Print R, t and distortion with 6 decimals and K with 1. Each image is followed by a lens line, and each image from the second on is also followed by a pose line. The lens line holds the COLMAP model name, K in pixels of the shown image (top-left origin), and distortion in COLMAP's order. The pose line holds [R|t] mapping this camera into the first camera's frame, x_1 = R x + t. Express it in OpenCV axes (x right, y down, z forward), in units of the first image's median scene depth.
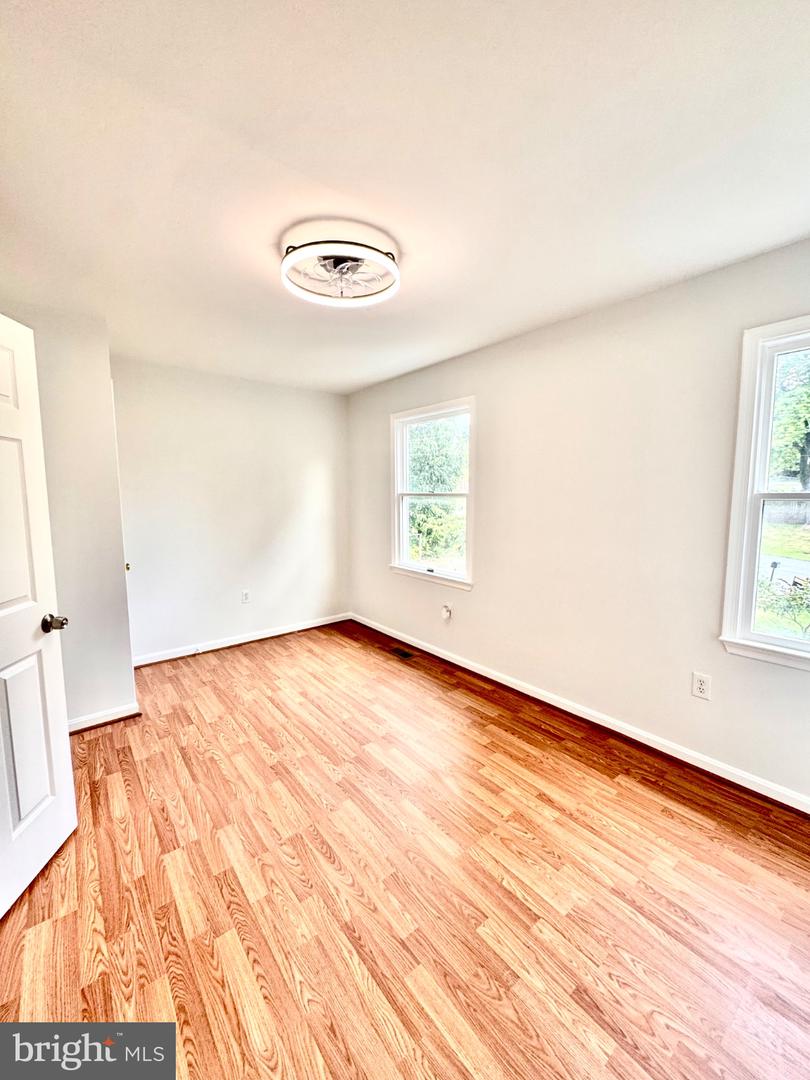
lens RADIAL K [[430.7, 0, 405.0], [0, 430.7, 540.0], [0, 0, 1]] dist [-0.002275, 0.000246]
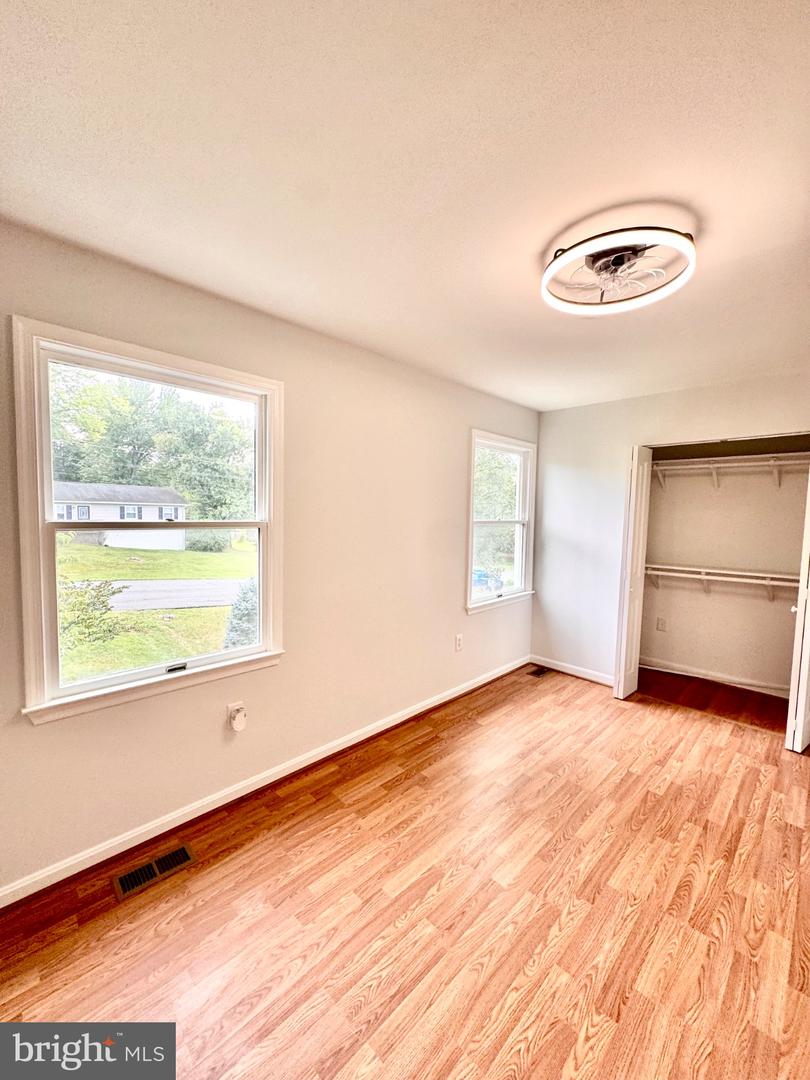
lens RADIAL K [[430.7, 0, 405.0], [0, 430.7, 540.0], [0, 0, 1]] dist [-0.002275, 0.000246]
pose [[-0.110410, -0.057268, 0.992235, -0.907681], [0.095616, 0.993096, 0.067957, -0.174641], [-0.989276, 0.102376, -0.104172, 1.441134]]
